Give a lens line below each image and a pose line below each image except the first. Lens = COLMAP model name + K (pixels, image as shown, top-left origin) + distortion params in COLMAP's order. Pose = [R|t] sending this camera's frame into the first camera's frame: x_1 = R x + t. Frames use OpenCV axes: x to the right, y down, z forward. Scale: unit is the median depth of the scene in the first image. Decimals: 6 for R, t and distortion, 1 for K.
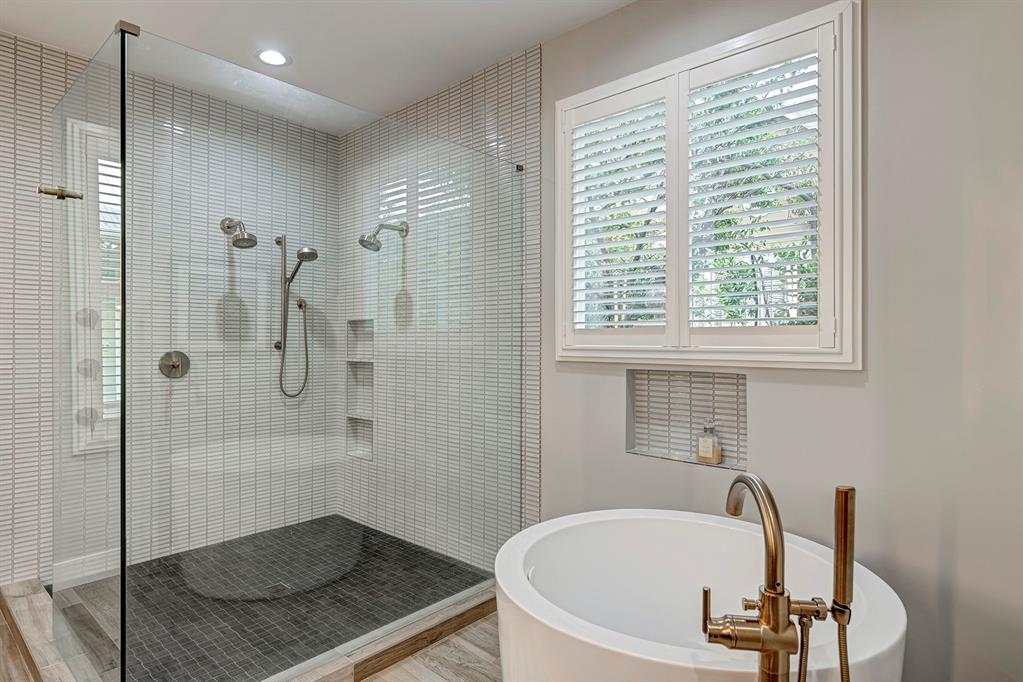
lens RADIAL K [[564.5, 0, 513.1], [0, 564.5, 342.0], [0, 0, 1]] dist [-0.000857, 0.000036]
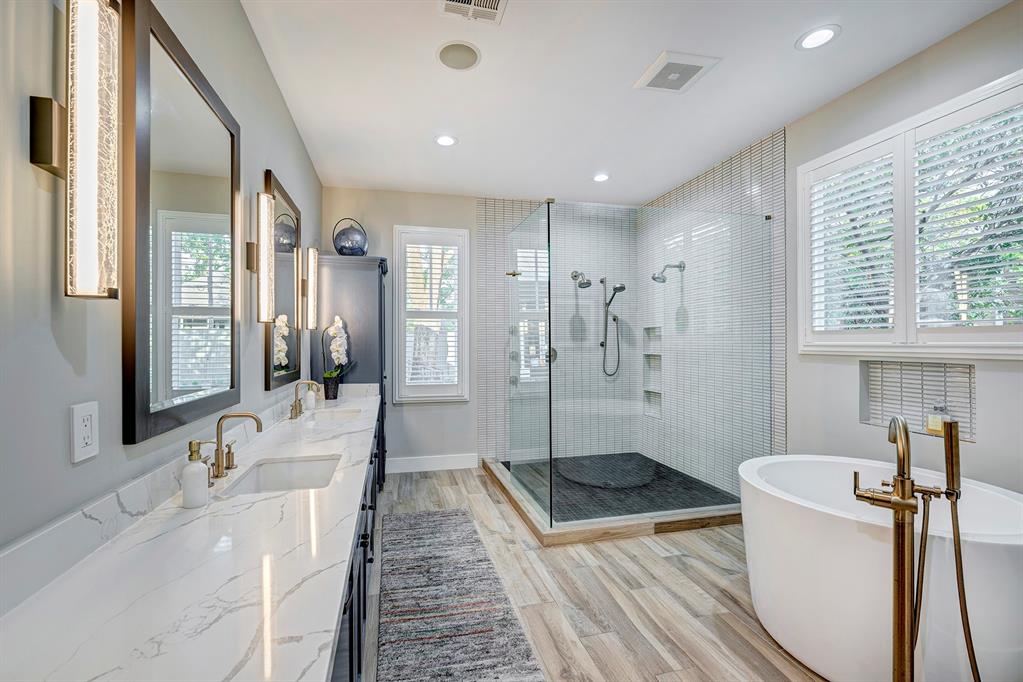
lens RADIAL K [[422.6, 0, 514.2], [0, 422.6, 342.2], [0, 0, 1]] dist [0.004800, 0.000068]
pose [[0.842302, -0.006976, -0.538960, 0.041331], [0.006914, 0.999974, -0.002137, 0.001603], [0.538961, -0.001927, 0.842328, -0.215617]]
